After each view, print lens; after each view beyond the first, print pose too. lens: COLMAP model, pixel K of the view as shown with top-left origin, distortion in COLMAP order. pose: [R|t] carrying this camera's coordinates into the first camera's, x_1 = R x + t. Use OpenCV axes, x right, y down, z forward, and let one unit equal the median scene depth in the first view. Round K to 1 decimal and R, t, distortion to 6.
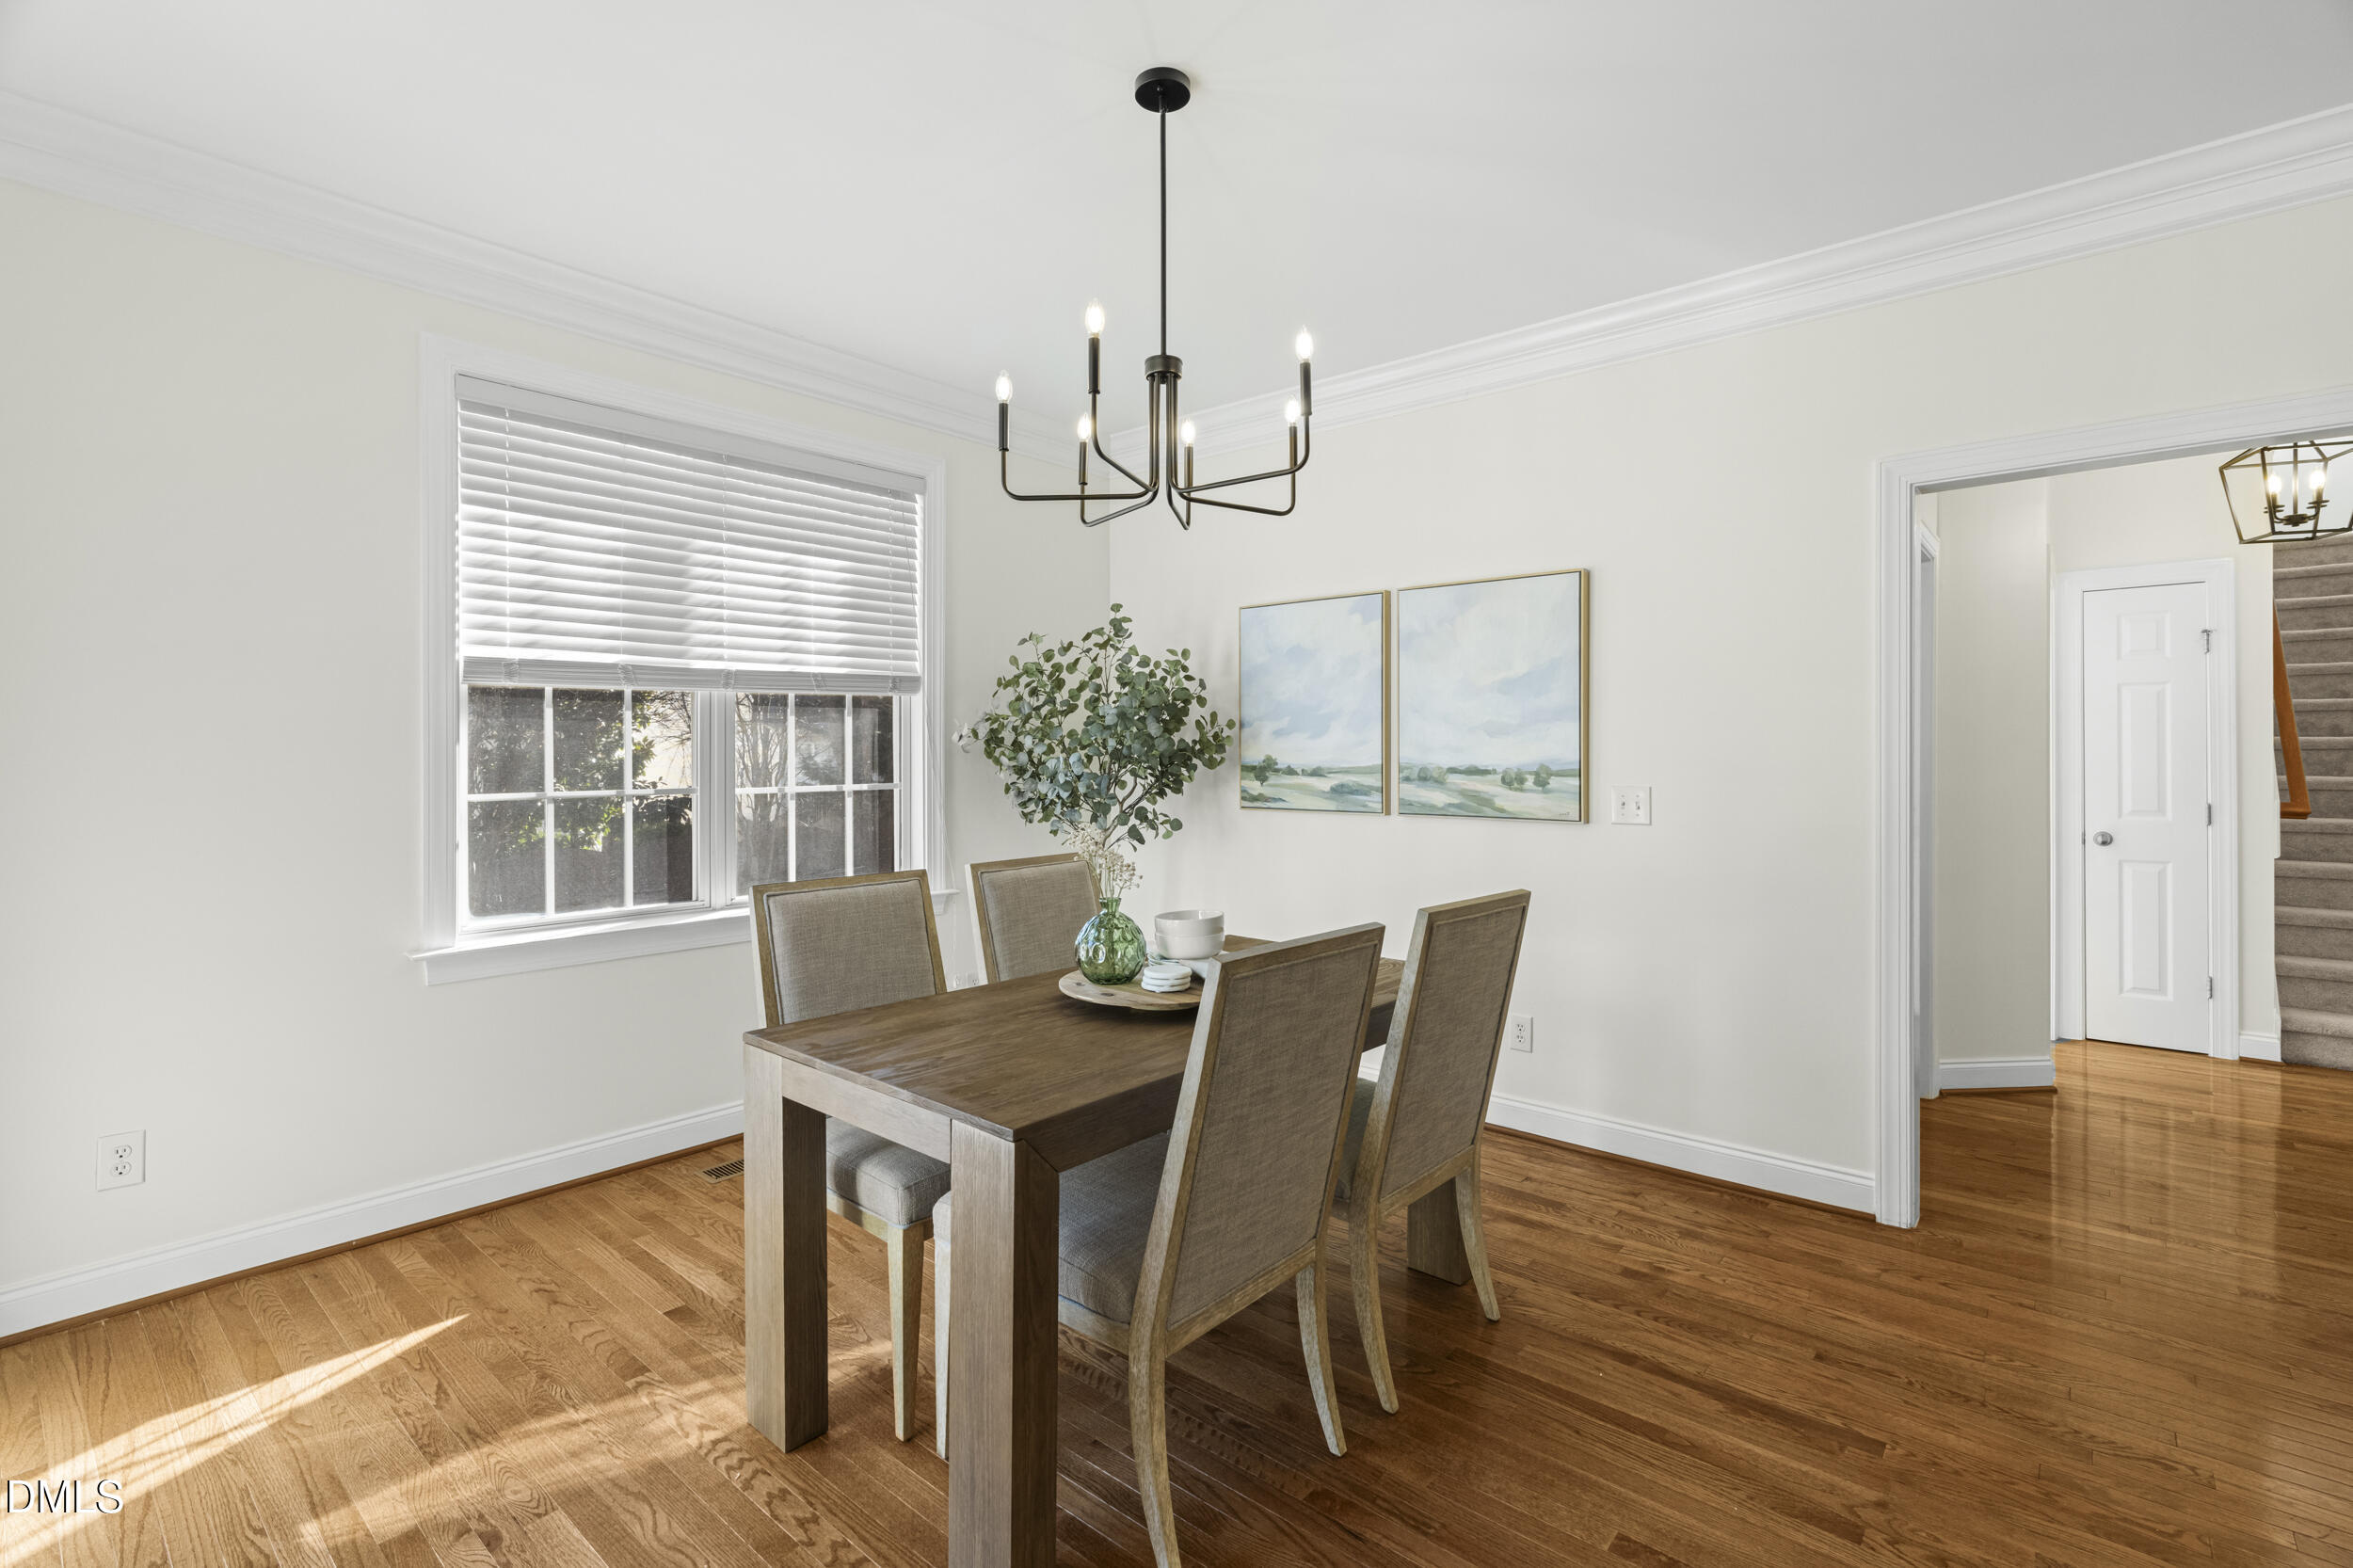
lens RADIAL K [[1076.2, 0, 1173.9], [0, 1076.2, 744.8], [0, 0, 1]] dist [-0.001878, -0.000217]
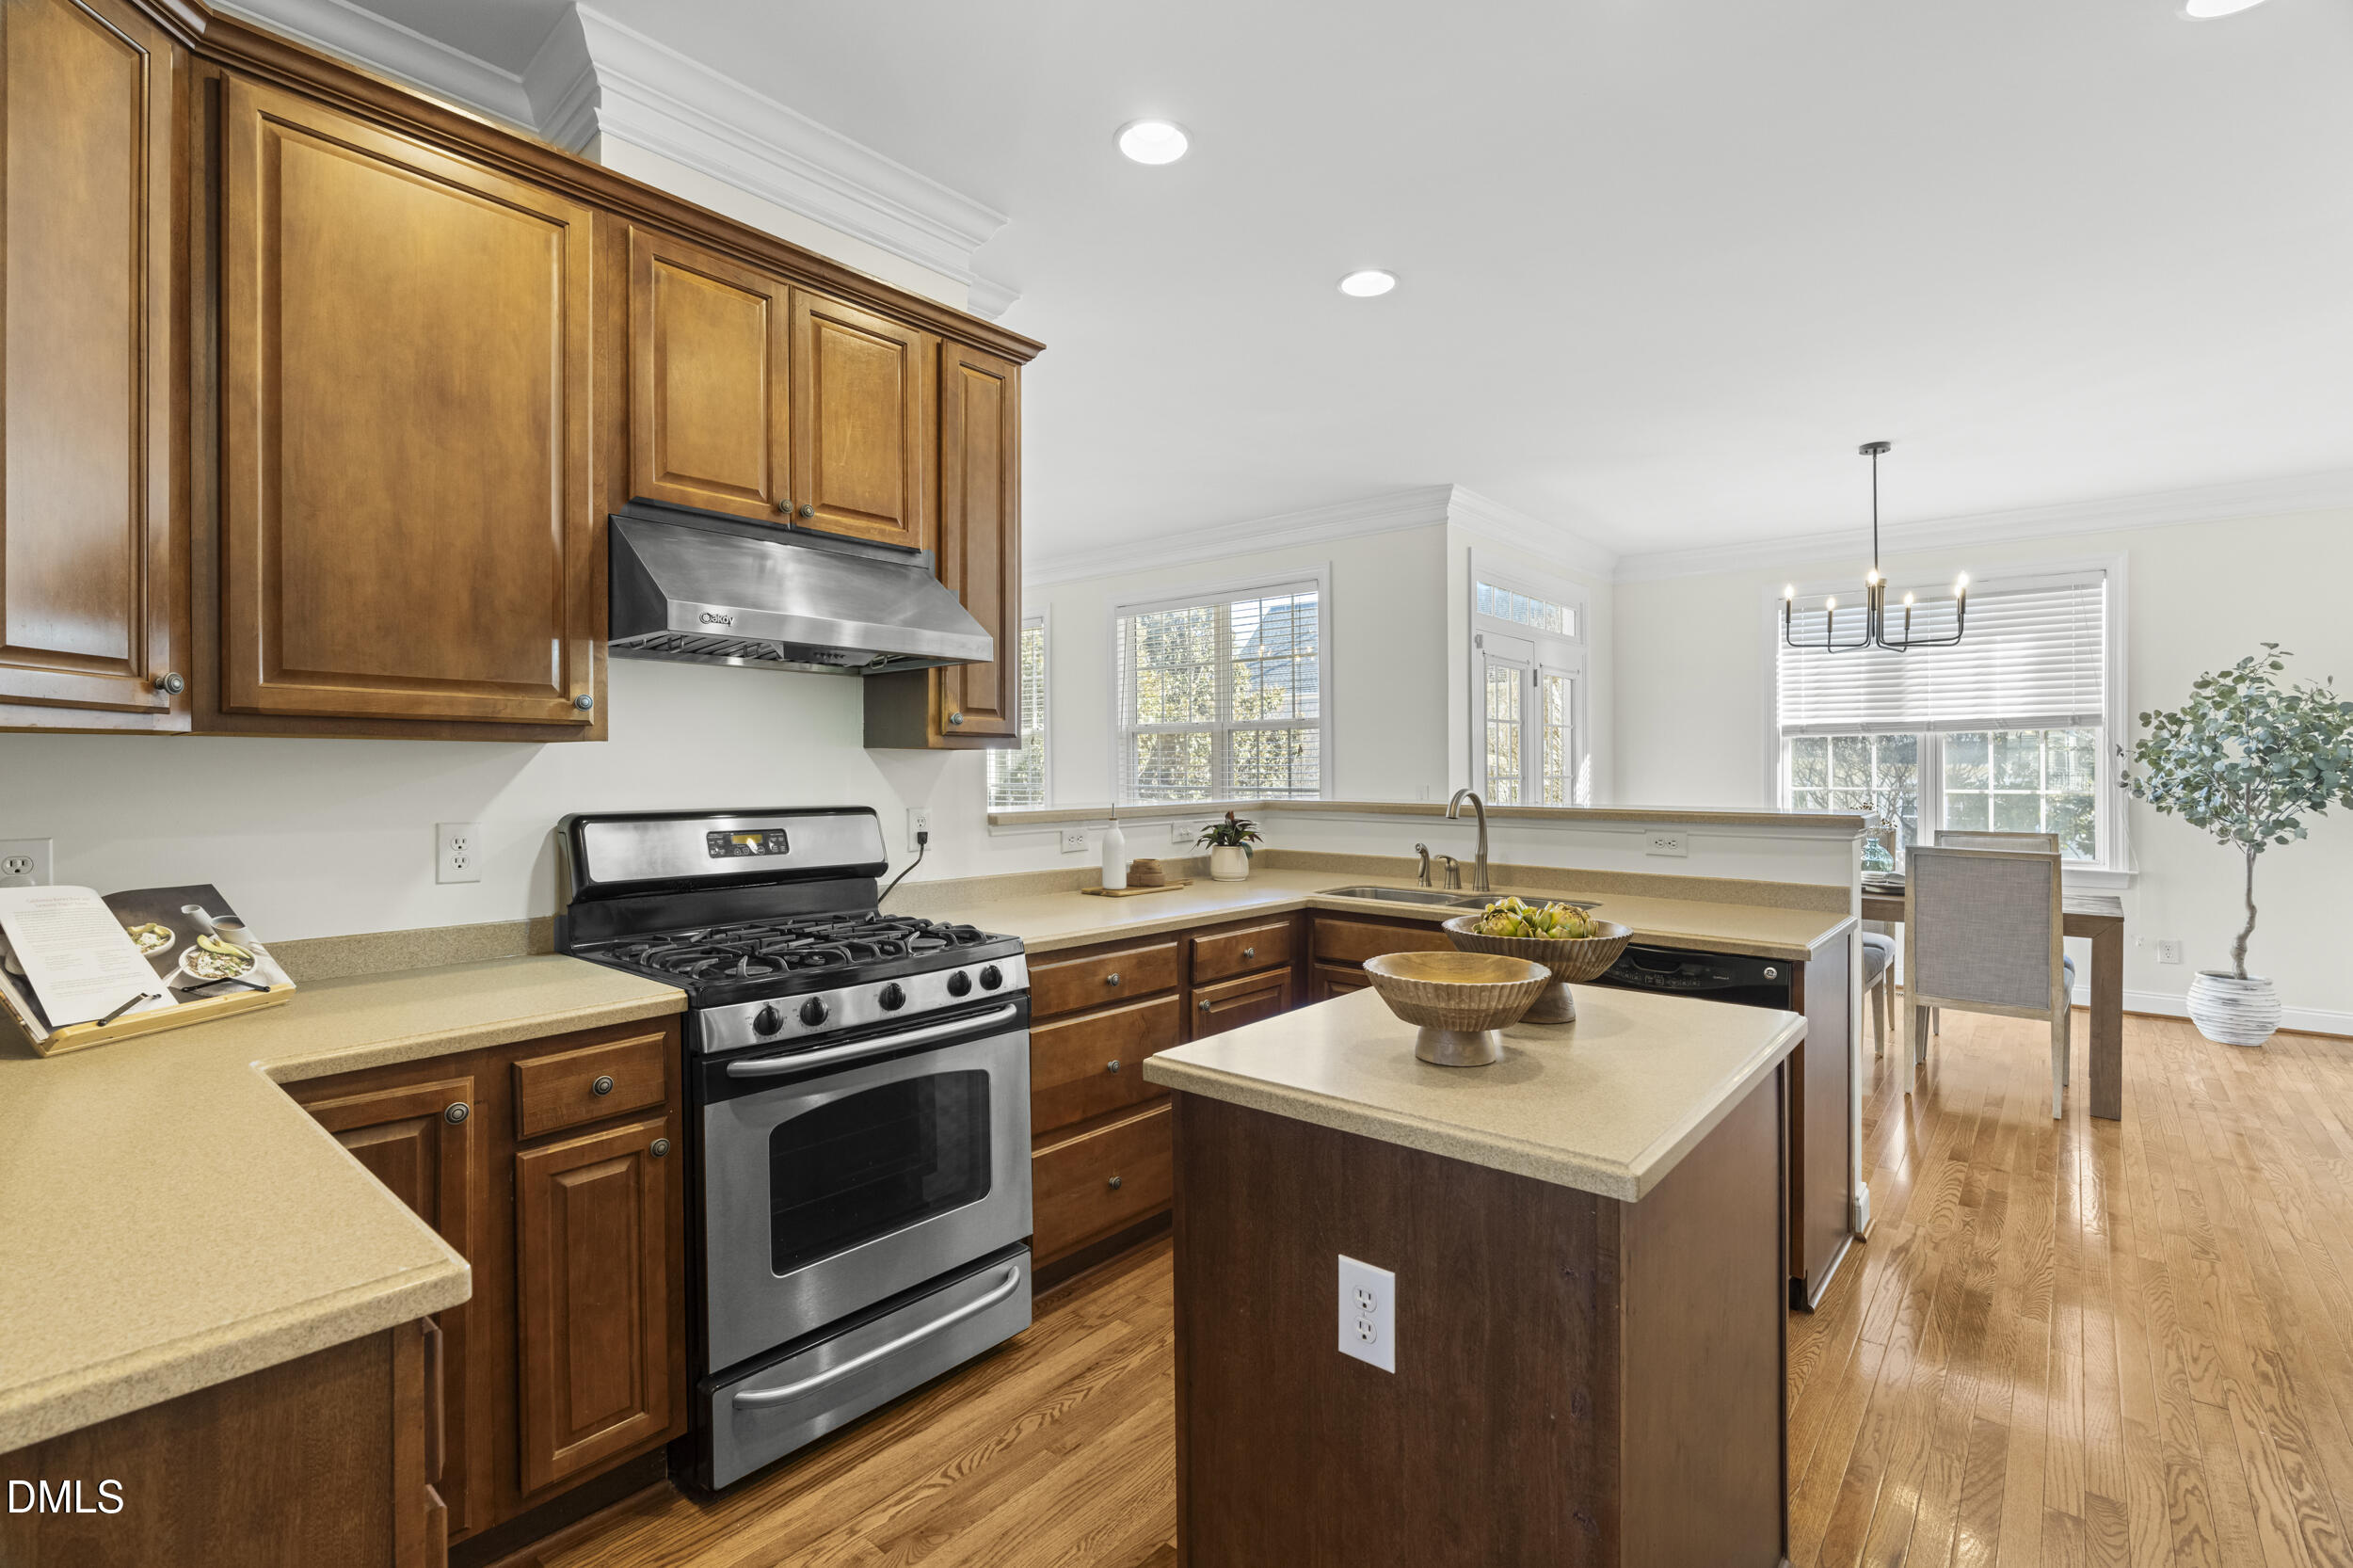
lens RADIAL K [[1067.7, 0, 1180.0], [0, 1067.7, 770.2], [0, 0, 1]] dist [-0.000460, -0.000034]
pose [[0.021899, 0.006156, -0.999741, 1.500130], [0.005792, 0.999963, 0.006284, -0.010157], [0.999743, -0.005928, 0.021863, -0.286816]]
